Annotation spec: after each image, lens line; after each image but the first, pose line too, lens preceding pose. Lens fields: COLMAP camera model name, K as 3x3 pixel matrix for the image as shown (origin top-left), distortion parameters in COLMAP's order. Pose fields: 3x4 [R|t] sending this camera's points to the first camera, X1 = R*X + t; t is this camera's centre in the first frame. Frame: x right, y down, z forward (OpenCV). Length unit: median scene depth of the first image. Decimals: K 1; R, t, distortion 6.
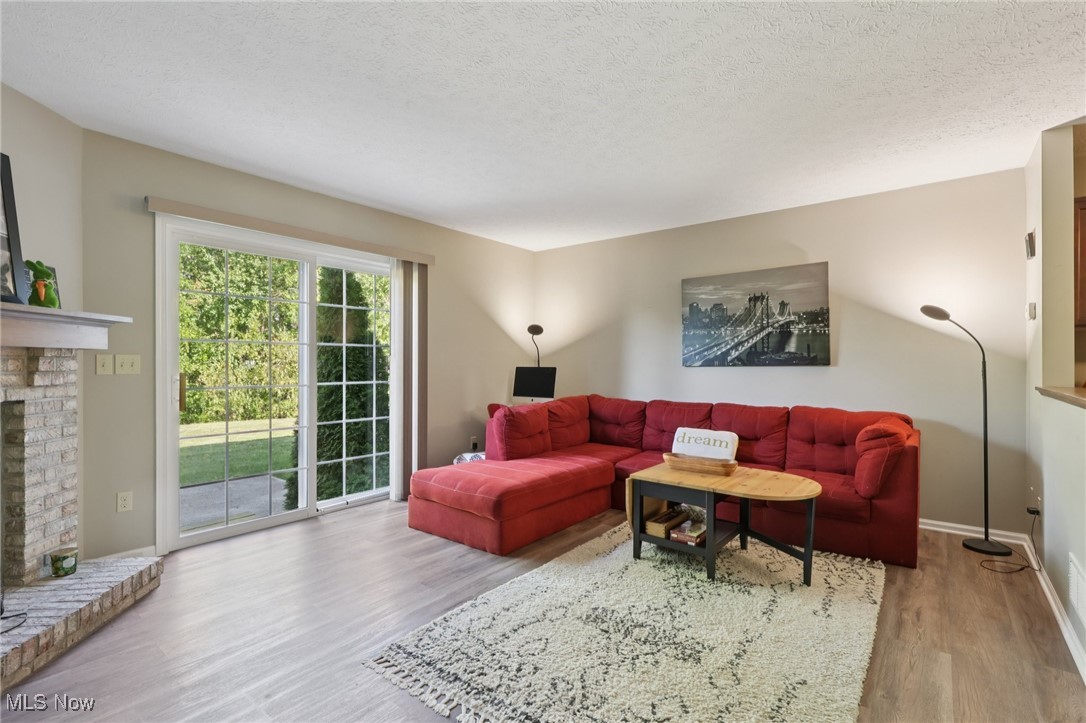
lens RADIAL K [[502.7, 0, 539.0], [0, 502.7, 362.8], [0, 0, 1]] dist [-0.009620, 0.000187]
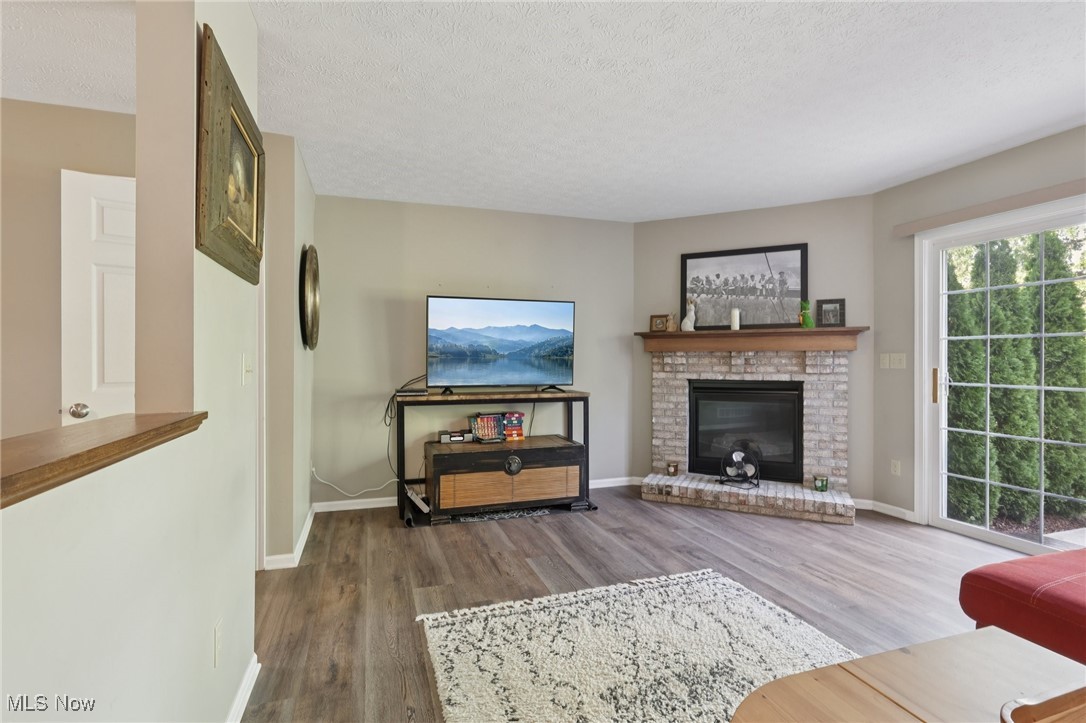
lens RADIAL K [[502.7, 0, 539.2], [0, 502.7, 360.3], [0, 0, 1]] dist [-0.009620, 0.000187]
pose [[-0.545598, 0.000307, -0.838047, 0.555239], [-0.000027, 1.000000, 0.000384, 0.000772], [0.838047, 0.000232, -0.545598, 0.688111]]
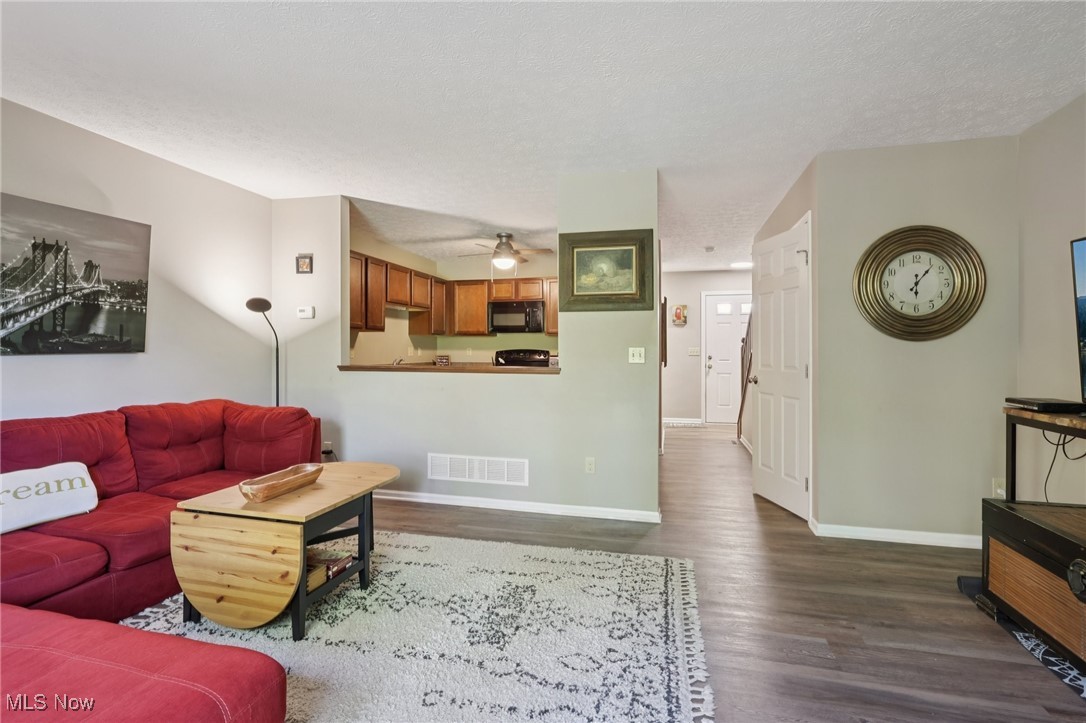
lens RADIAL K [[502.7, 0, 540.9], [0, 502.7, 344.8], [0, 0, 1]] dist [-0.009620, 0.000187]
pose [[-0.412897, 0.004218, 0.910768, -0.425194], [-0.004658, 0.999966, -0.006743, -0.004525], [-0.910766, -0.007027, -0.412863, 0.748681]]
